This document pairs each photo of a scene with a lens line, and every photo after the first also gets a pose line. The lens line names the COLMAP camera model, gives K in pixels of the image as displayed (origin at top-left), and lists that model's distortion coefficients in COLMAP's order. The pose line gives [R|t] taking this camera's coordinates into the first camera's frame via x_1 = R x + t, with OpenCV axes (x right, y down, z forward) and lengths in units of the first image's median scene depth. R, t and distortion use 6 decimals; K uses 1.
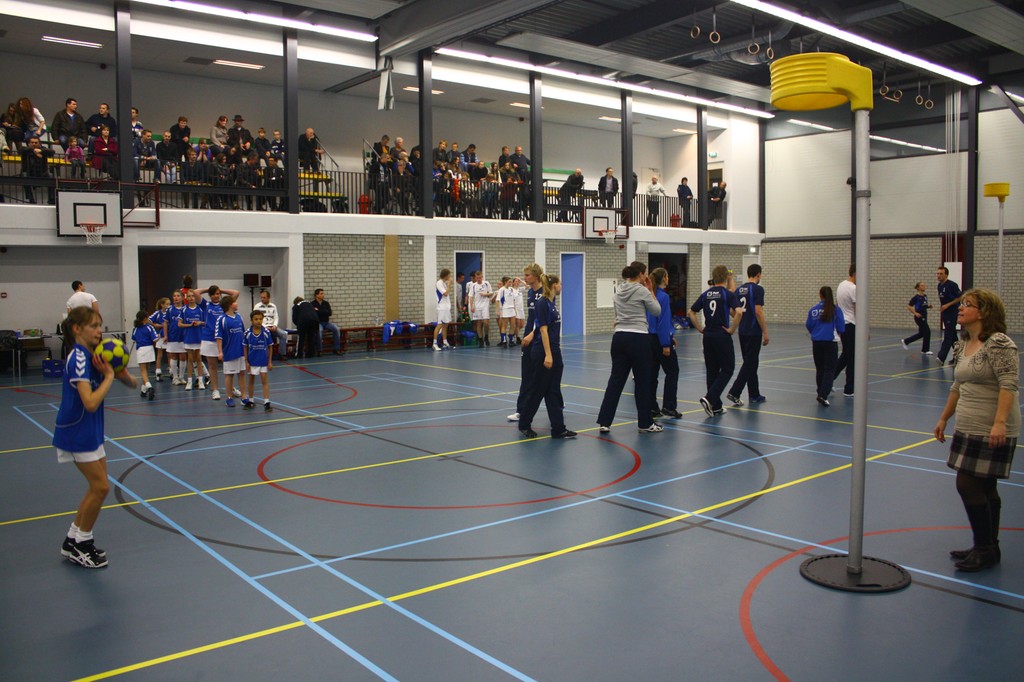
lens RADIAL K [[863.4, 0, 516.4], [0, 863.4, 340.3], [0, 0, 1]] dist [-0.158355, 0.136857]
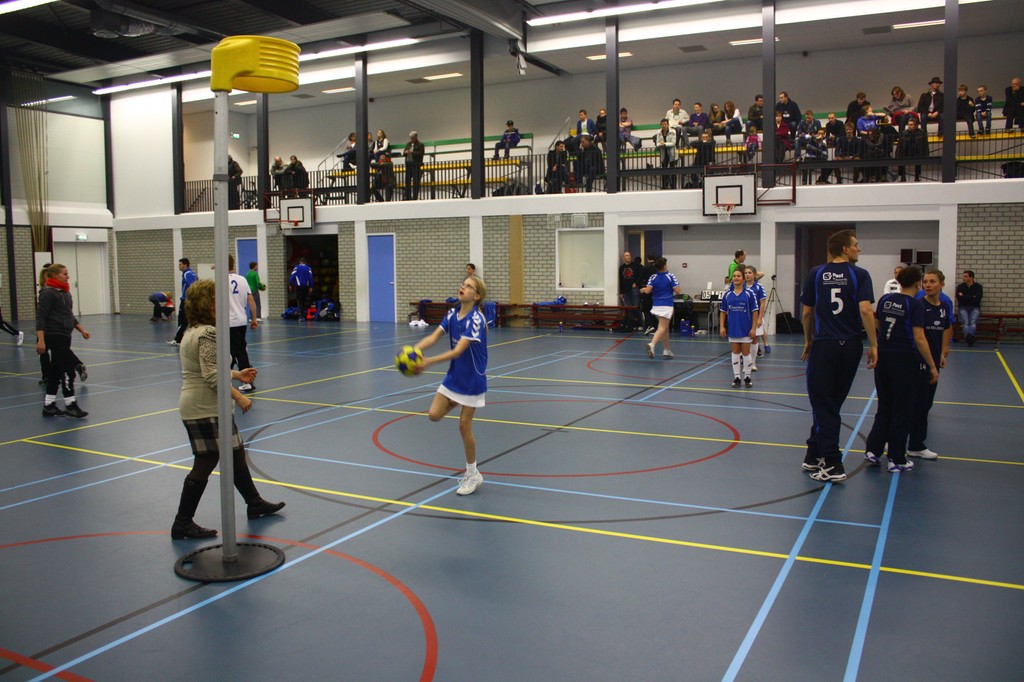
lens RADIAL K [[862.8, 0, 516.1], [0, 862.8, 338.8], [0, 0, 1]] dist [-0.161124, 0.141199]
pose [[0.404533, 0.092354, -0.909848, 0.341032], [-0.062498, 0.995354, 0.073245, -0.018971], [0.912385, 0.027233, 0.408426, 0.214507]]
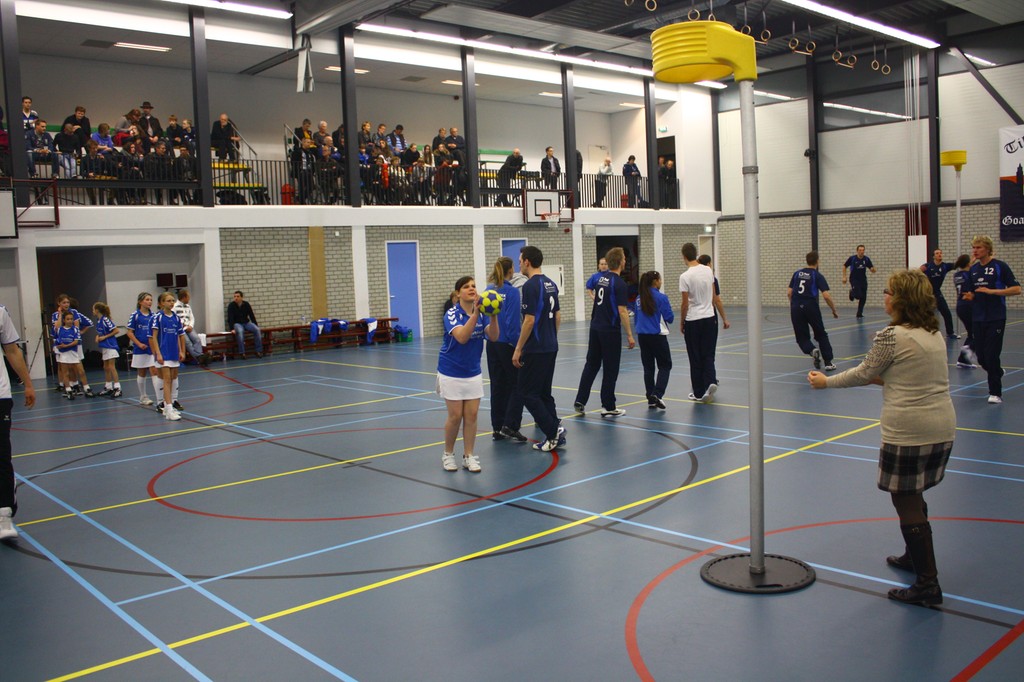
lens RADIAL K [[922.5, 0, 515.2], [0, 922.5, 338.5], [0, 0, 1]] dist [-0.145491, 0.135961]
pose [[0.998407, -0.036211, 0.043277, 0.023031], [0.035916, 0.999326, 0.007580, -0.000889], [-0.043523, -0.006014, 0.999034, -0.001942]]
